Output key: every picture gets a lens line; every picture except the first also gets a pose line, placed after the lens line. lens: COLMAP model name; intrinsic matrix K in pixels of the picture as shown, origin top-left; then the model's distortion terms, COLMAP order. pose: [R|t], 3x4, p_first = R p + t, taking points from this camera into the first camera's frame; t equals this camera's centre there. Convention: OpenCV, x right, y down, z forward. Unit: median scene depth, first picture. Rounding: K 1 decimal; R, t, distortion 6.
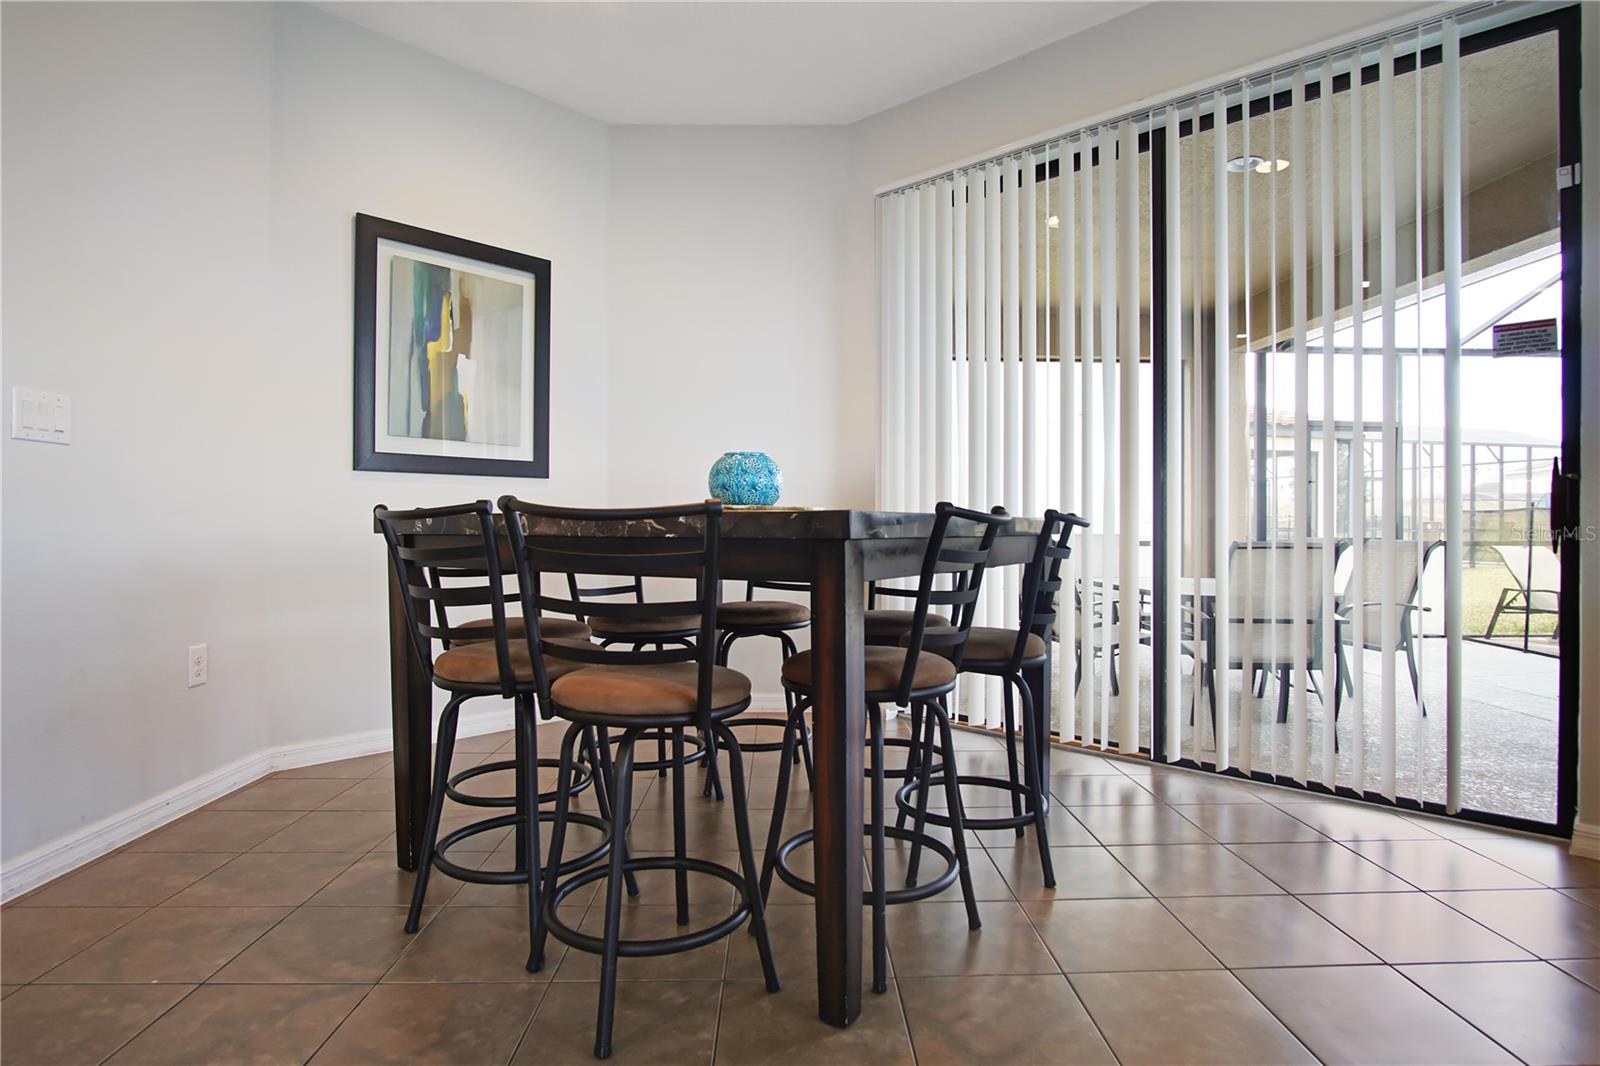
lens RADIAL K [[860.2, 0, 800.0], [0, 860.2, 533.0], [0, 0, 1]] dist [-0.020745, 0.002654]
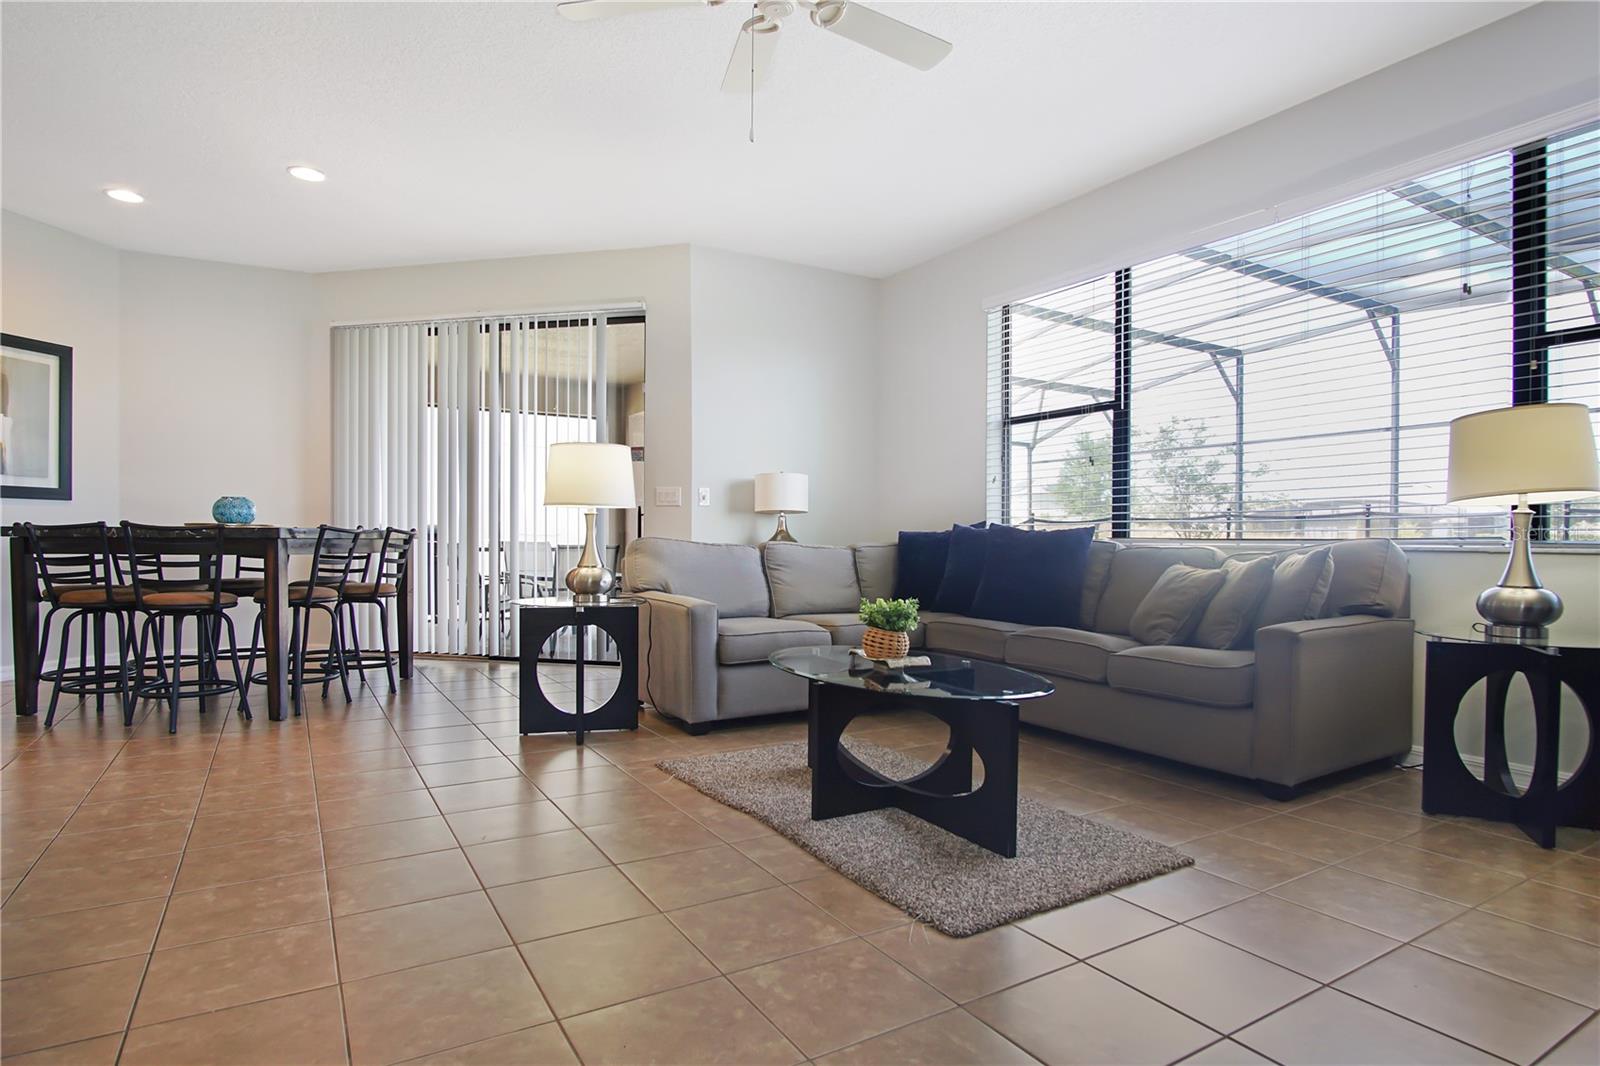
lens RADIAL K [[860.2, 0, 800.0], [0, 860.2, 533.0], [0, 0, 1]] dist [-0.020745, 0.002654]
pose [[0.868197, -0.008529, 0.496147, 0.065564], [0.010163, 0.999948, -0.000594, 0.003992], [-0.496116, 0.005558, 0.868239, -0.953337]]
